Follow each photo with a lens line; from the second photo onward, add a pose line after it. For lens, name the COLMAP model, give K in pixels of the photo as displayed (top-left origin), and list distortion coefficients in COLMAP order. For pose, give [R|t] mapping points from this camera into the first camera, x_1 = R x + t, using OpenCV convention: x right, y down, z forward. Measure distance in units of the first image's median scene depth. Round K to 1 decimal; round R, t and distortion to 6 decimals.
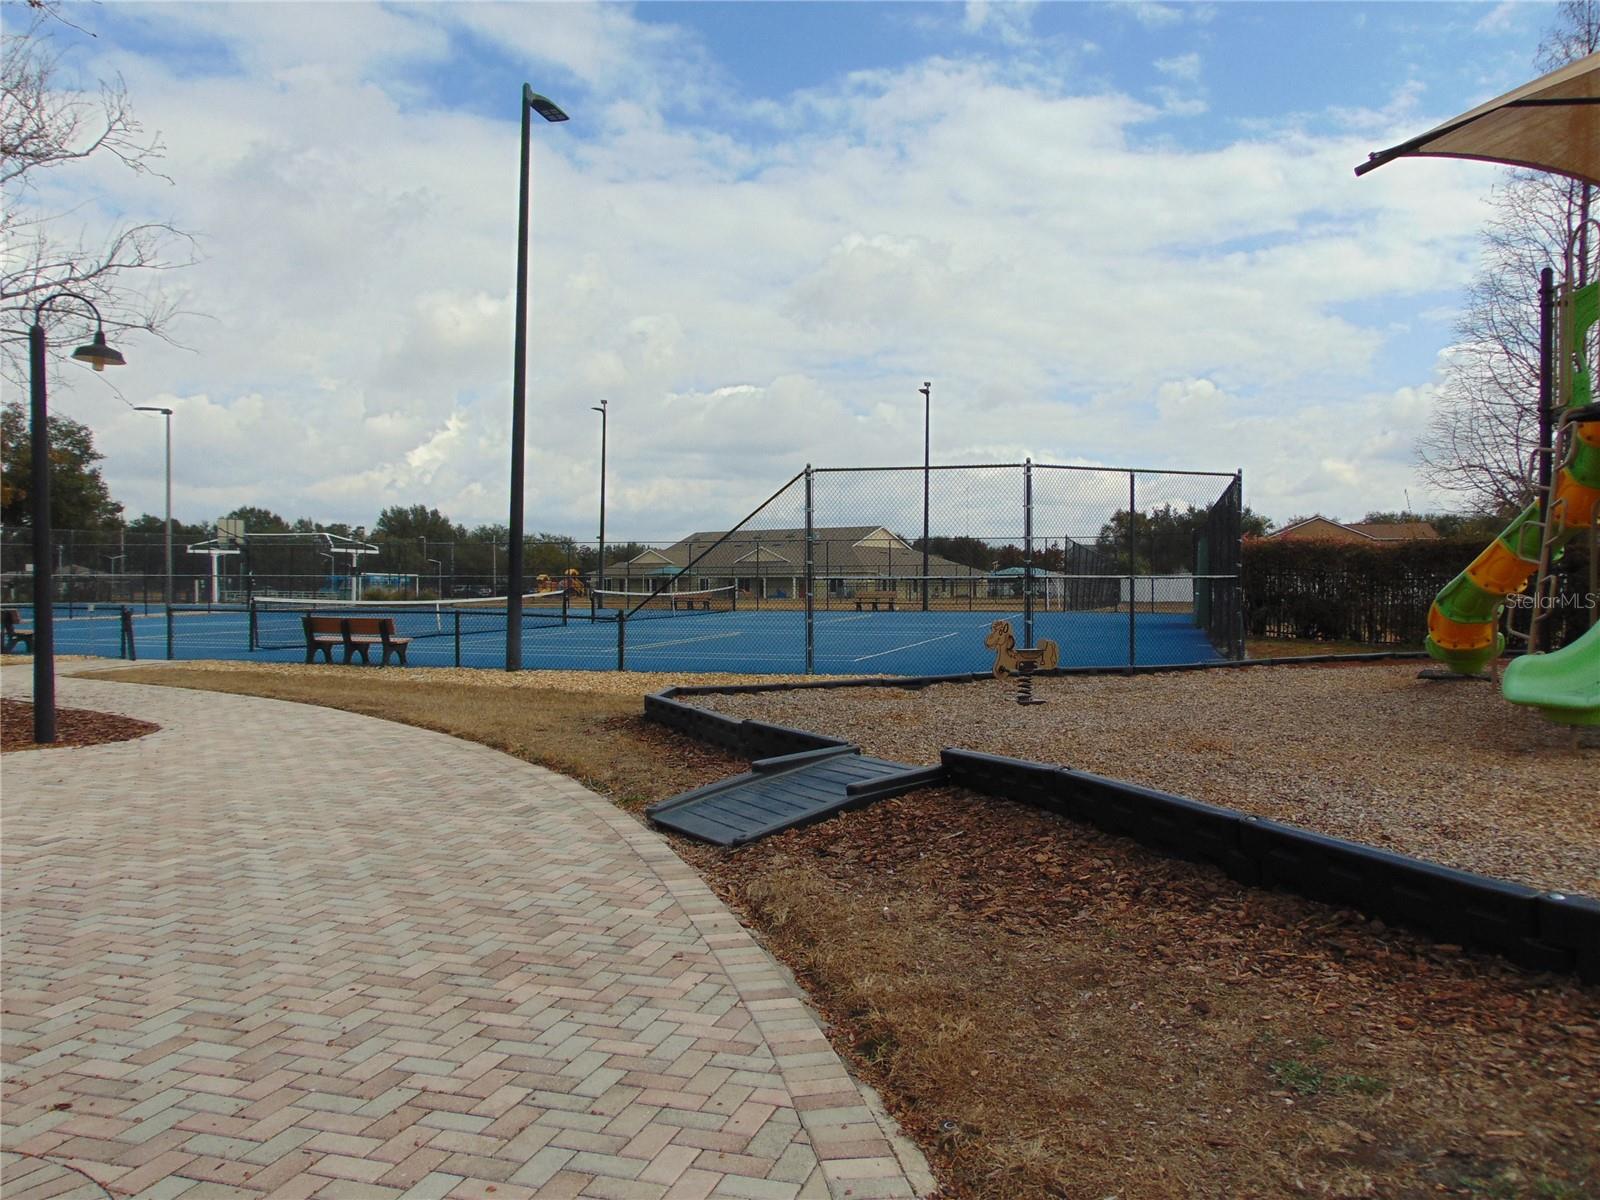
lens RADIAL K [[1193.4, 0, 796.9], [0, 1193.4, 592.5], [0, 0, 1]] dist [-0.013632, 0.037777]
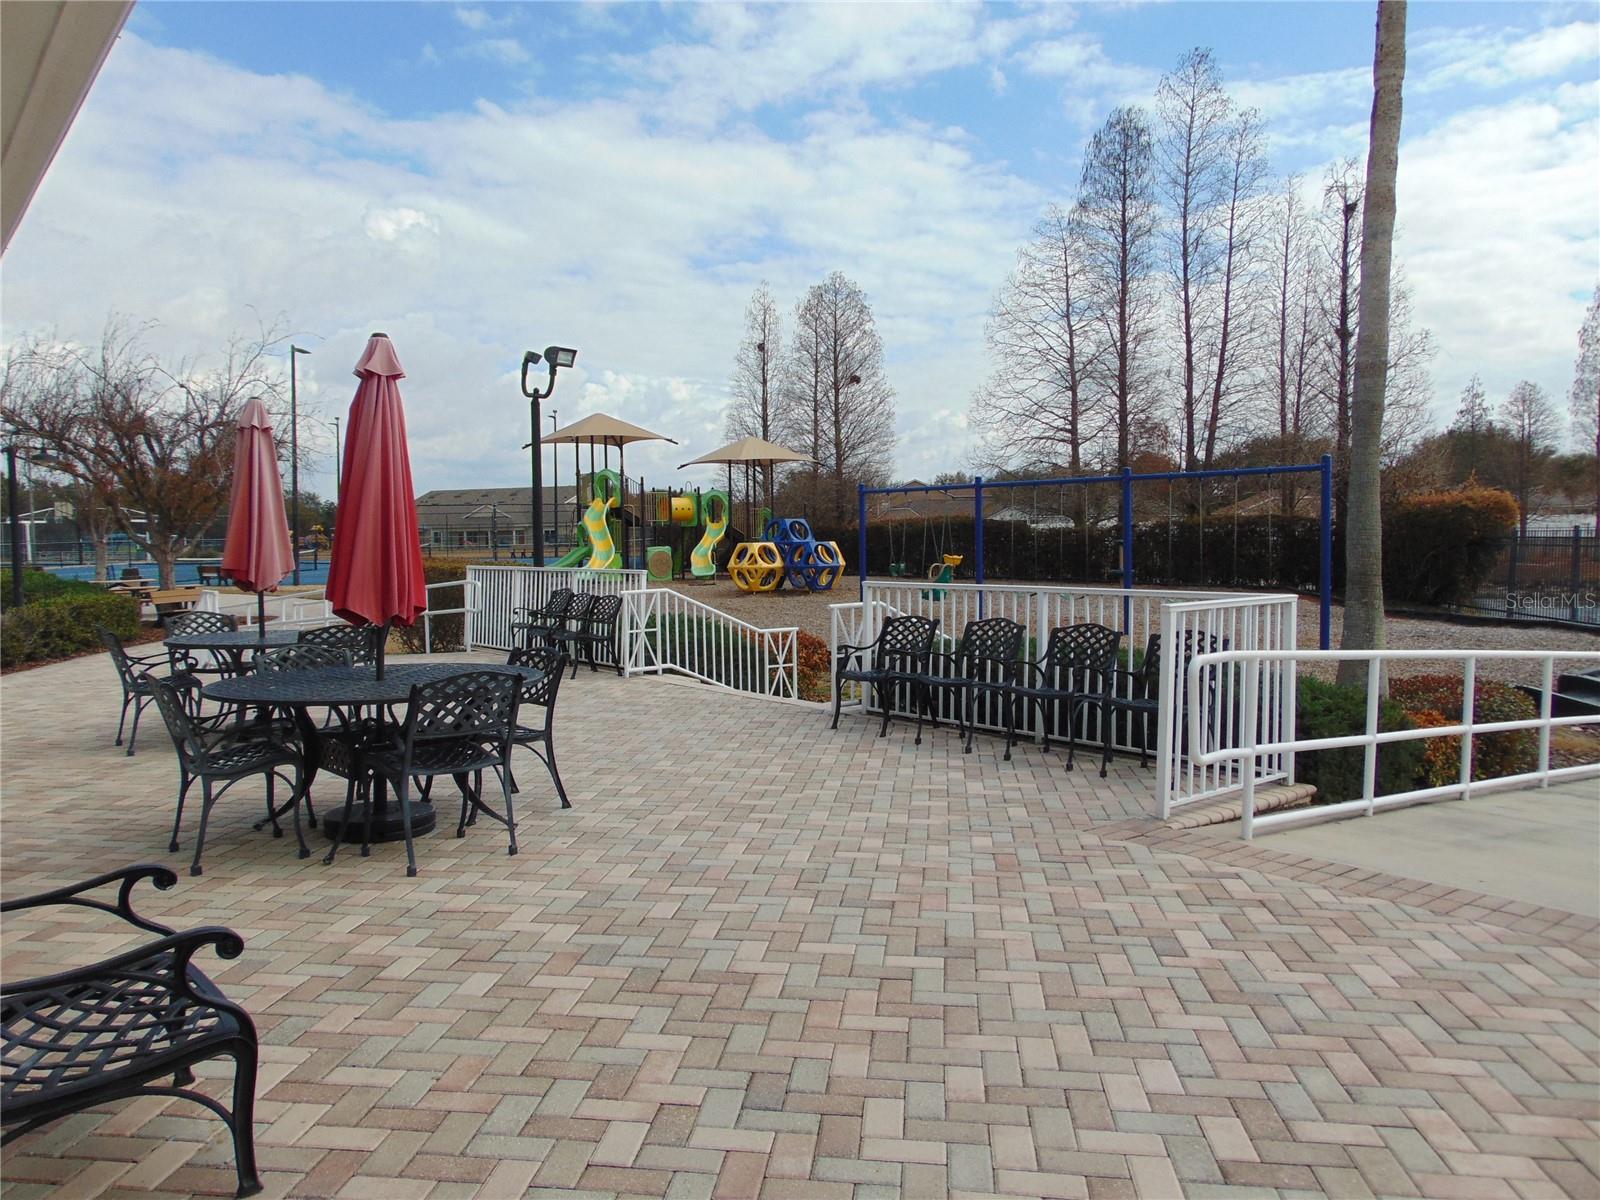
lens RADIAL K [[1193.4, 0, 796.9], [0, 1193.4, 592.5], [0, 0, 1]] dist [-0.013632, 0.037777]
pose [[0.980711, -0.024174, 0.193964, 0.130389], [0.015199, 0.998750, 0.047625, -0.009780], [-0.194873, -0.043758, 0.979852, -0.704555]]
